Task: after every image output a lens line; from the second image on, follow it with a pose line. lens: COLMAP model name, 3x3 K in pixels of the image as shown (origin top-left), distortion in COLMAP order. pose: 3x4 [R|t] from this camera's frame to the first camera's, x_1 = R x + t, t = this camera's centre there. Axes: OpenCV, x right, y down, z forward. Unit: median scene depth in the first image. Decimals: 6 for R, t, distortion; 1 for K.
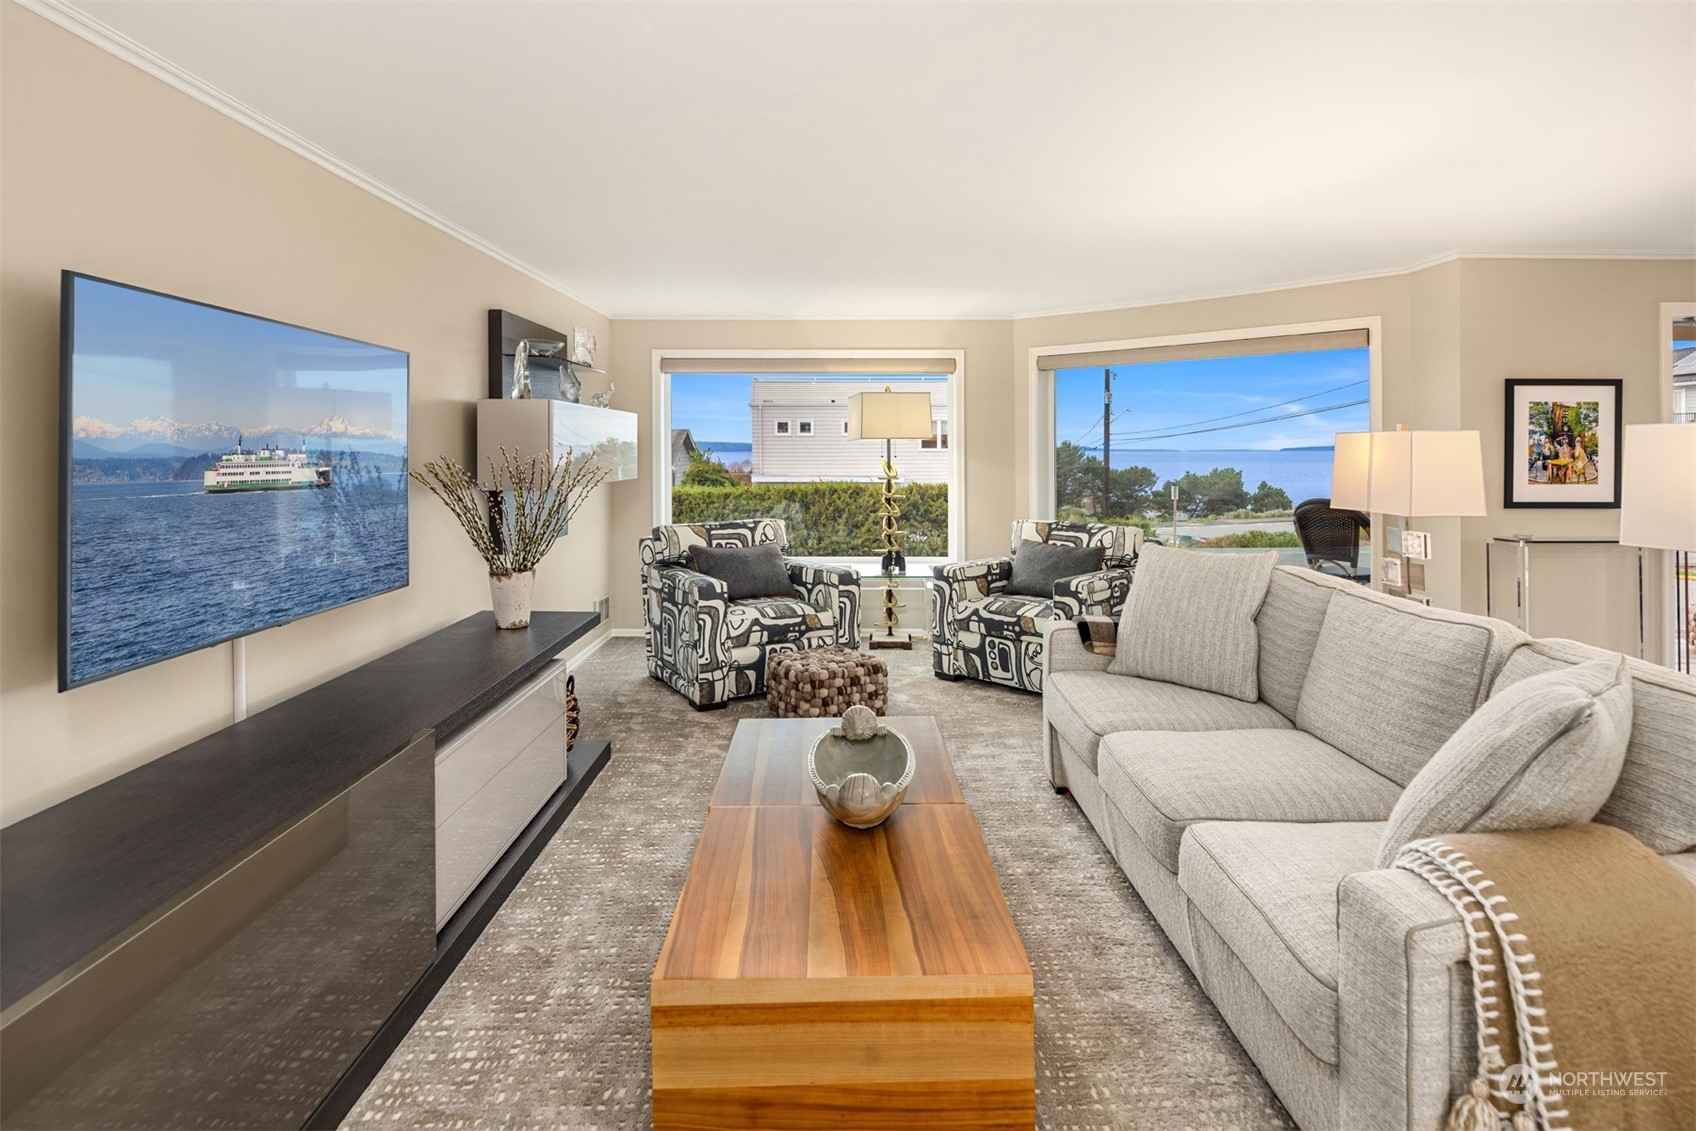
lens RADIAL K [[918.3, 0, 812.2], [0, 918.3, 481.2], [0, 0, 1]] dist [-0.012340, 0.001408]
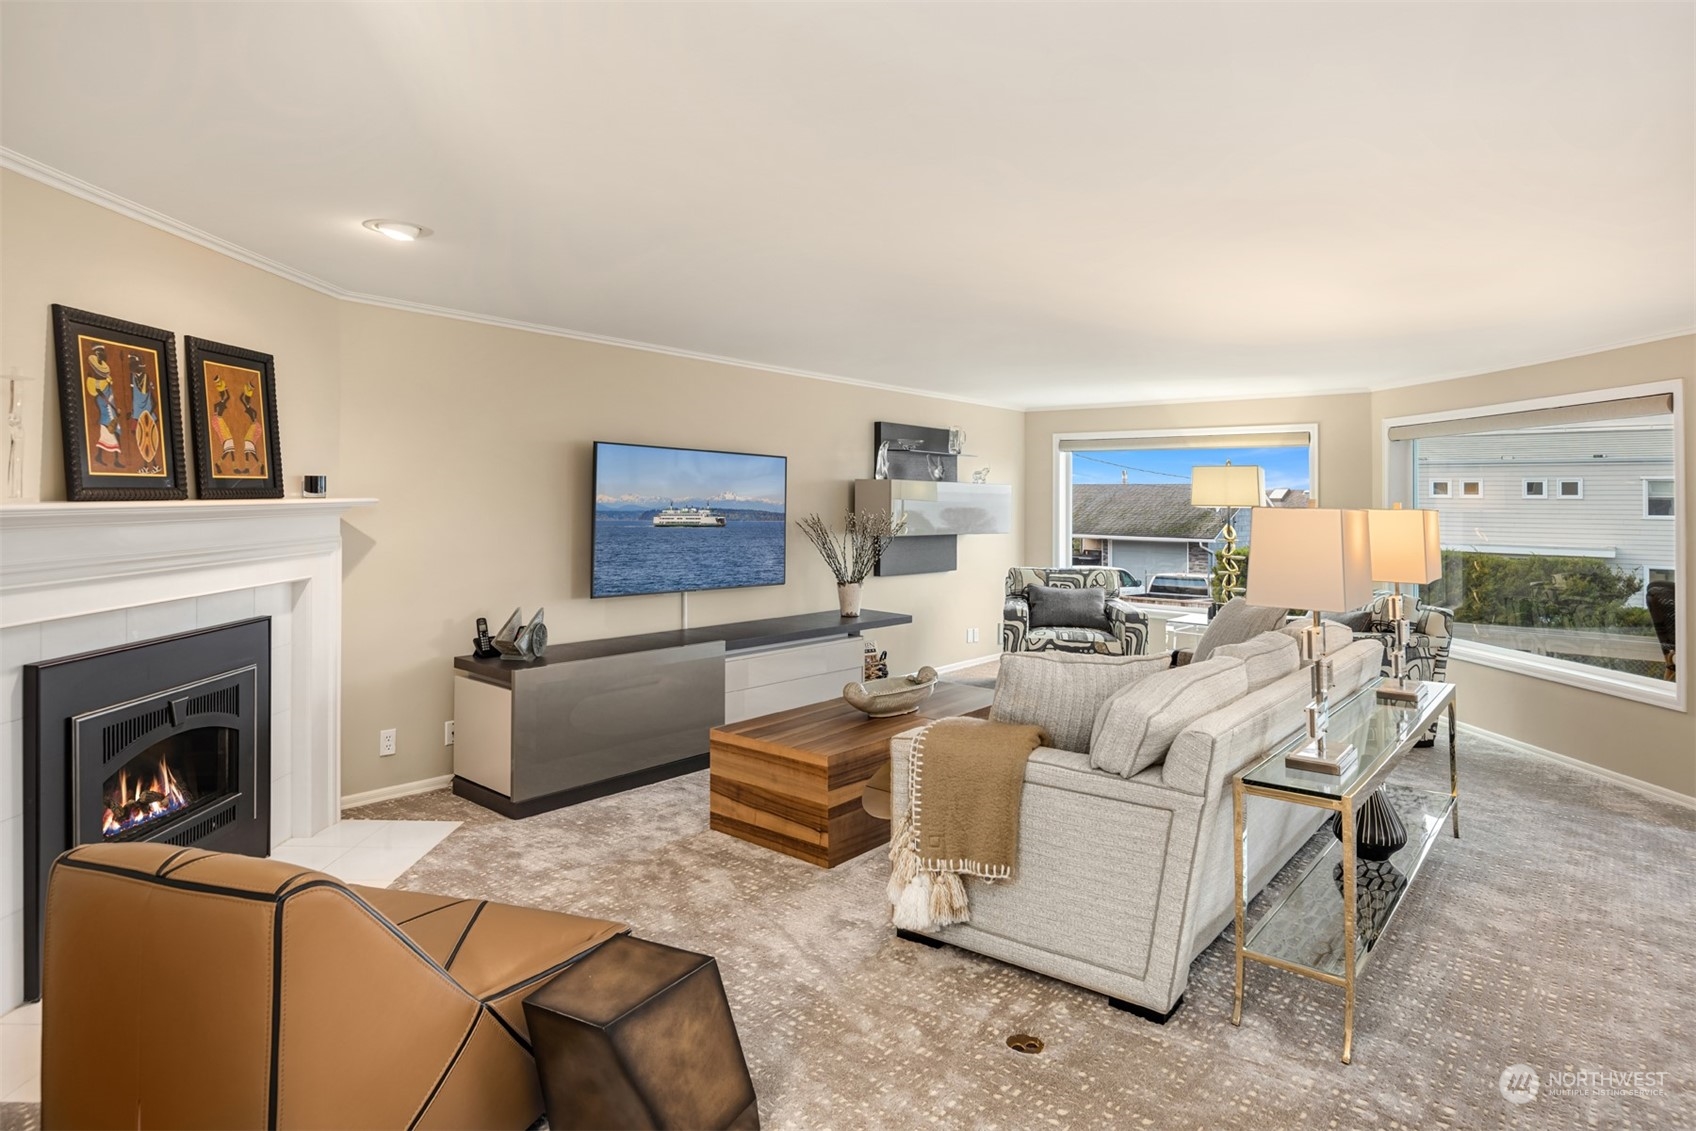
lens RADIAL K [[918.3, 0, 852.5], [0, 918.3, 567.0], [0, 0, 1]] dist [-0.012340, 0.001408]
pose [[0.762889, 0.057451, -0.643972, 0.591531], [-0.038827, 0.998317, 0.043066, -0.001955], [0.645363, -0.007850, 0.763836, -0.213574]]
